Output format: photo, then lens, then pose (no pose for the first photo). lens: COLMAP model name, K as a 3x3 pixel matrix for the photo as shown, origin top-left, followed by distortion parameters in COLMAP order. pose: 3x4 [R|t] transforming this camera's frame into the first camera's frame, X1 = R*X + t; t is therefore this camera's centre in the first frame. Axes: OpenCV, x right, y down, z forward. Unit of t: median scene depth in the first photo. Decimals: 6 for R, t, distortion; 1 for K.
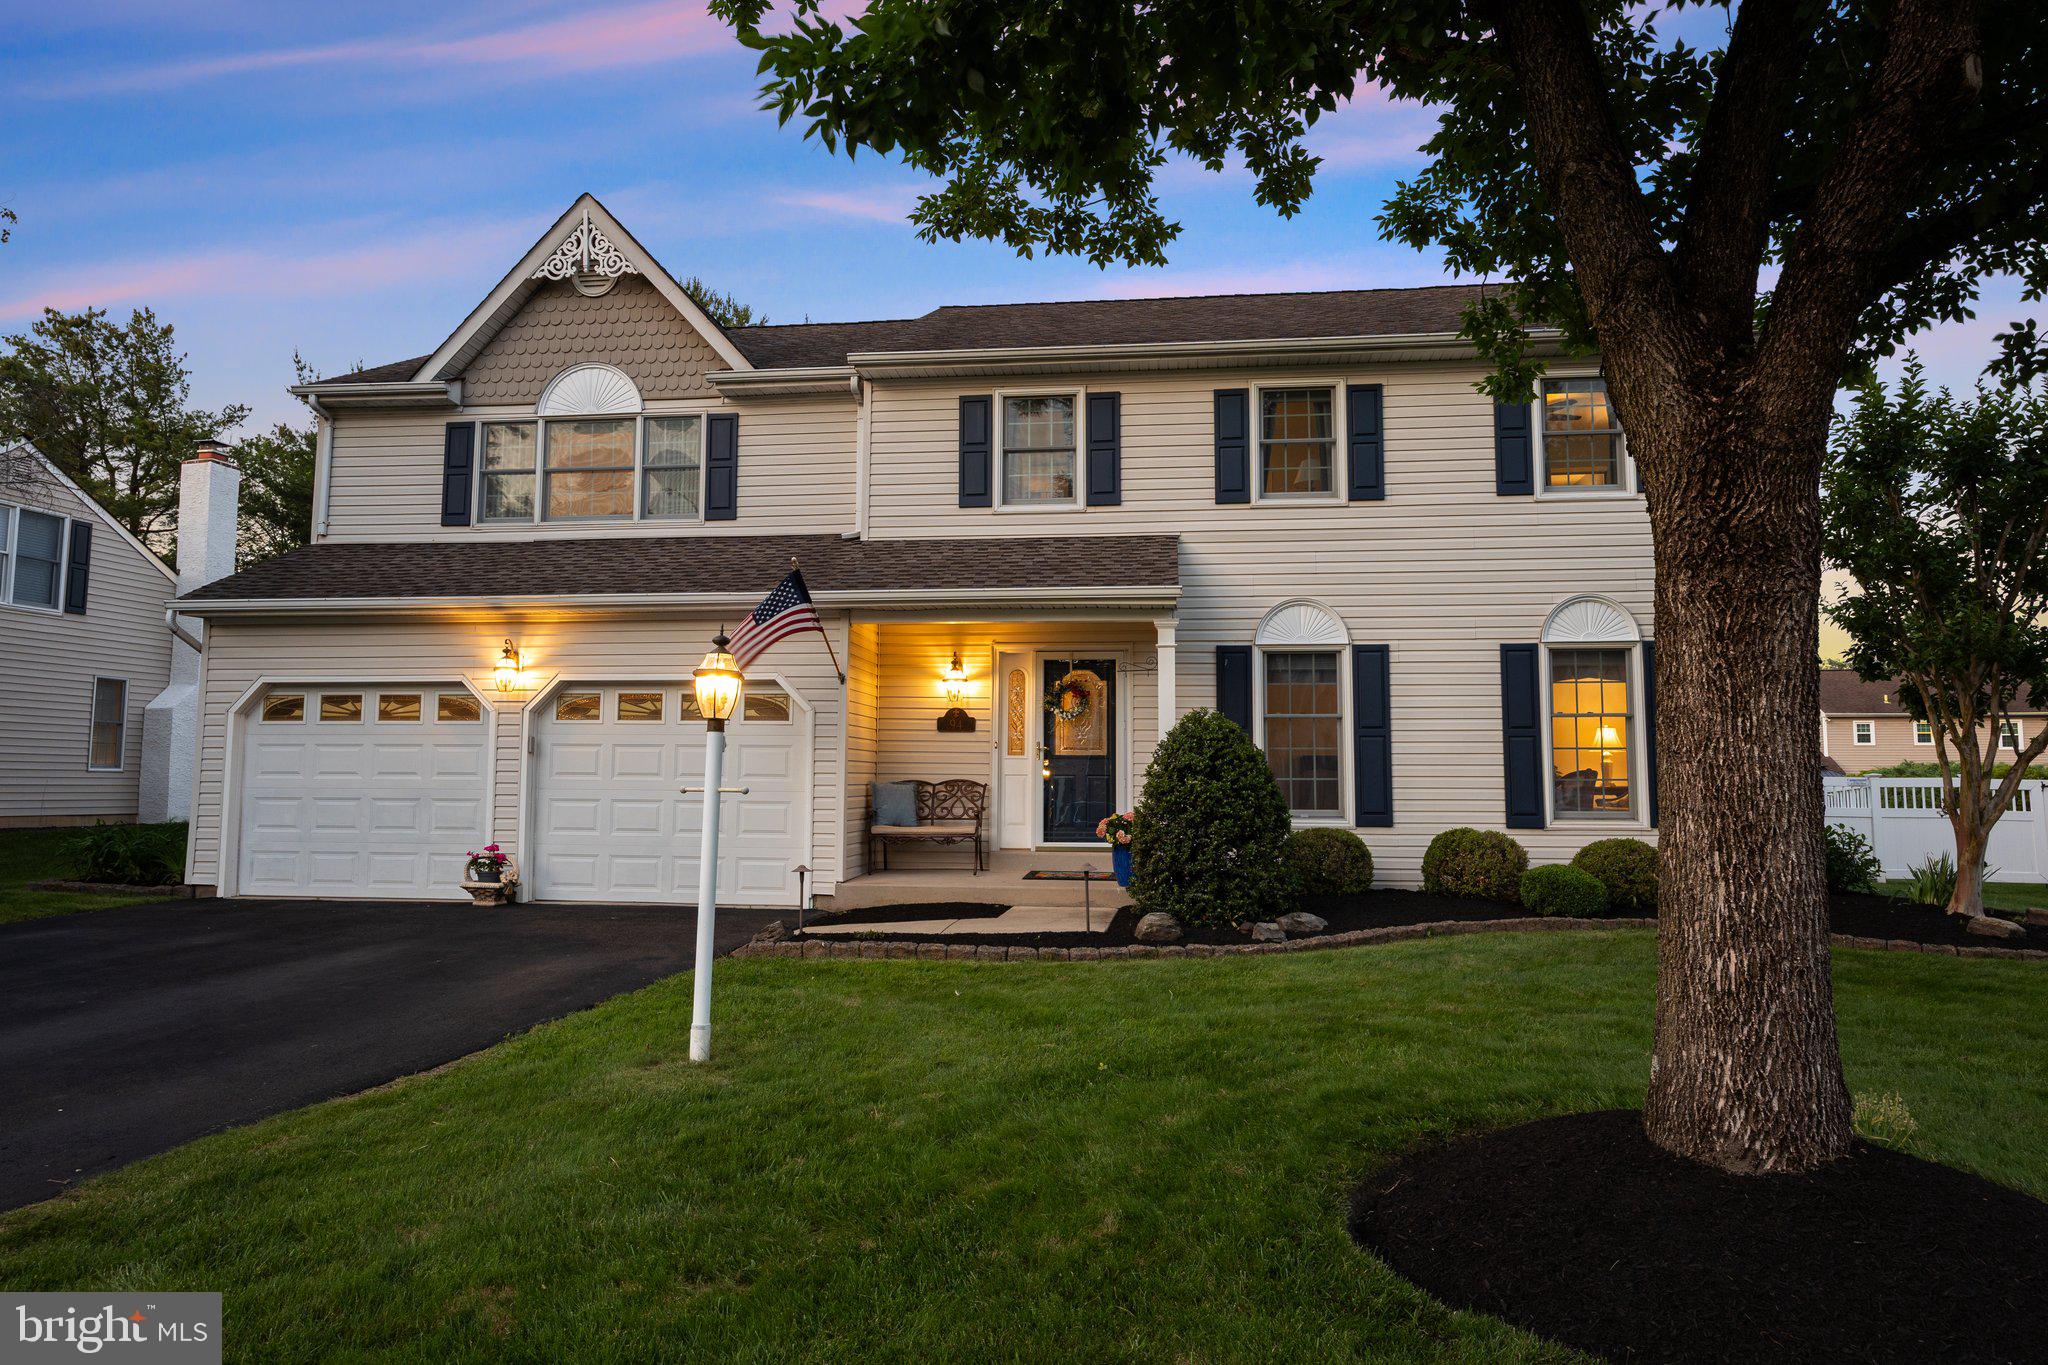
lens RADIAL K [[1285.6, 0, 1024.0], [0, 1285.6, 682.5], [0, 0, 1]] dist [0.001176, -0.000039]
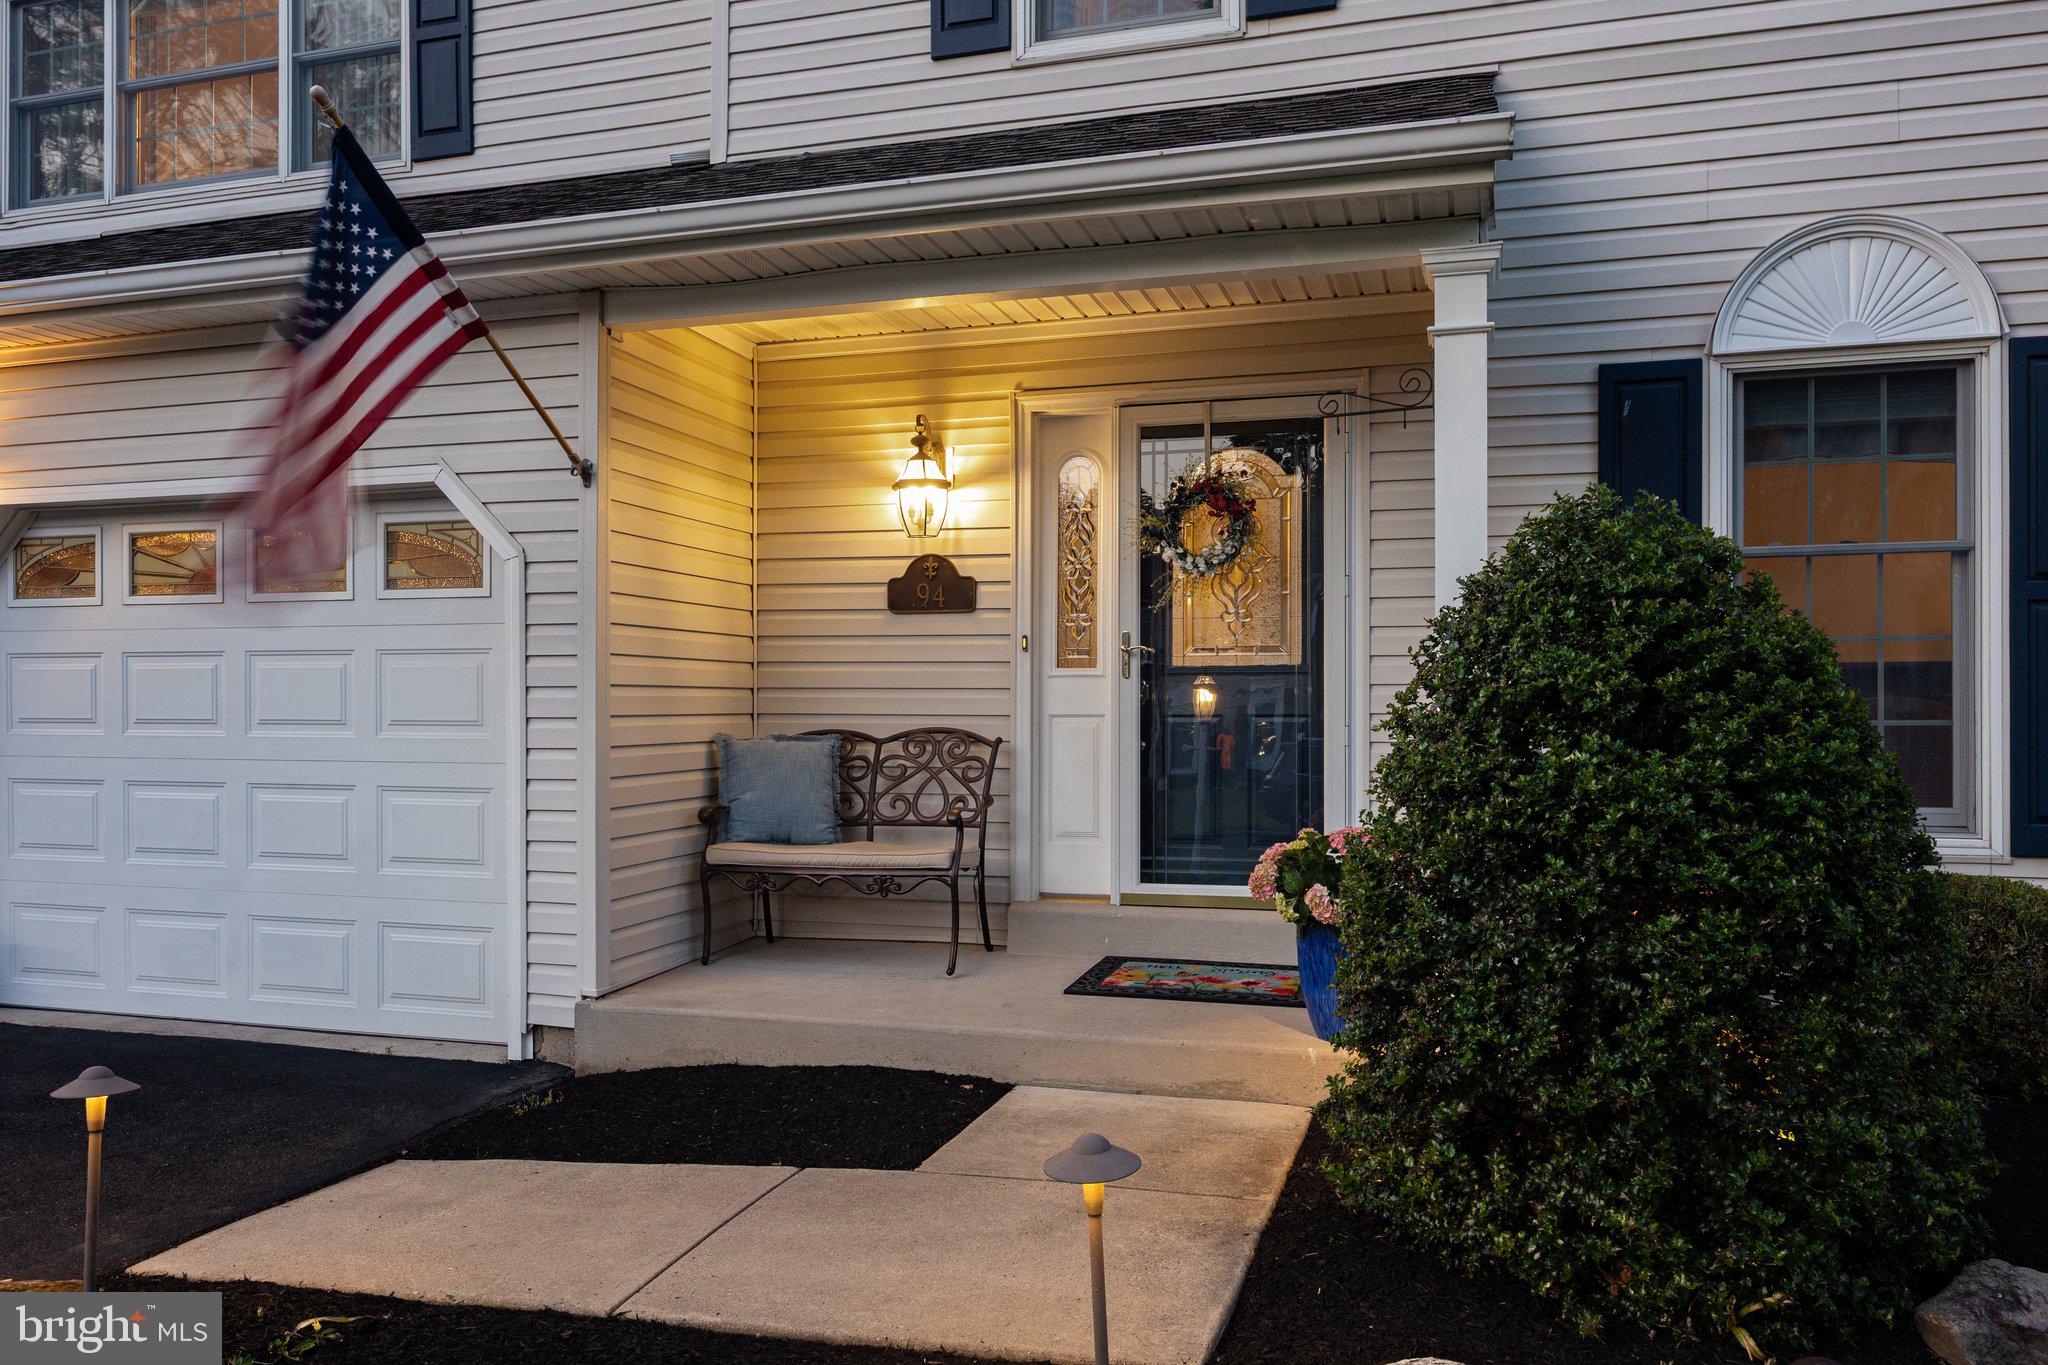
lens RADIAL K [[1496.0, 0, 1026.3], [0, 1496.0, 723.8], [0, 0, 1]] dist [0.003370, 0.000983]
pose [[0.985905, -0.006029, -0.167198, 0.059066], [0.020979, 0.995918, 0.087794, 0.033401], [0.165986, -0.090064, 0.982007, 0.545376]]
